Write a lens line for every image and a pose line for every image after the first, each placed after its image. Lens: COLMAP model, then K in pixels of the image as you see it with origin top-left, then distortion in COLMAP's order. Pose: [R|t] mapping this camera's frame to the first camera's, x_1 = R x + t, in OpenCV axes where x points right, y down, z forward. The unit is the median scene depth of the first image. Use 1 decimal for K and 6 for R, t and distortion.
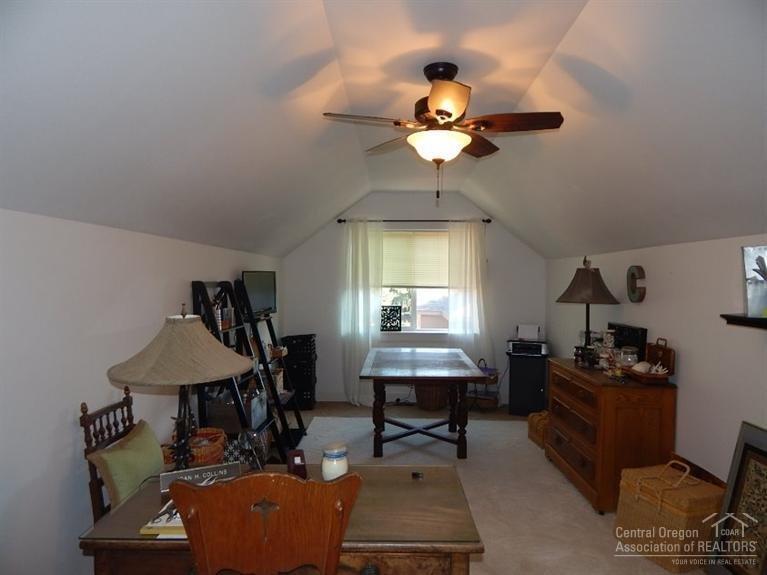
lens RADIAL K [[519.2, 0, 362.1], [0, 519.2, 292.3], [0, 0, 1]] dist [0.088267, -0.044214]
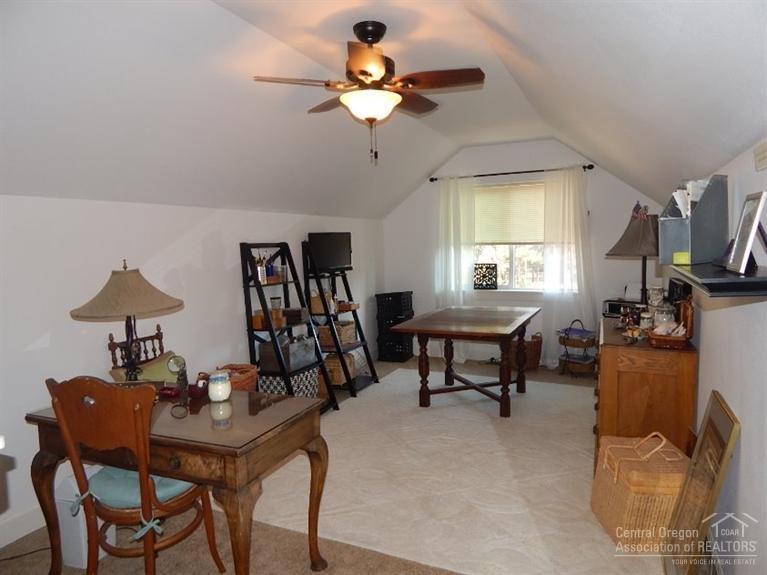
lens RADIAL K [[519.2, 0, 362.1], [0, 519.2, 292.3], [0, 0, 1]] dist [0.088267, -0.044214]
pose [[0.922066, 0.013949, -0.386782, 0.295878], [0.015371, 0.997242, 0.072608, 0.006610], [0.386728, -0.072894, 0.919308, 0.003238]]
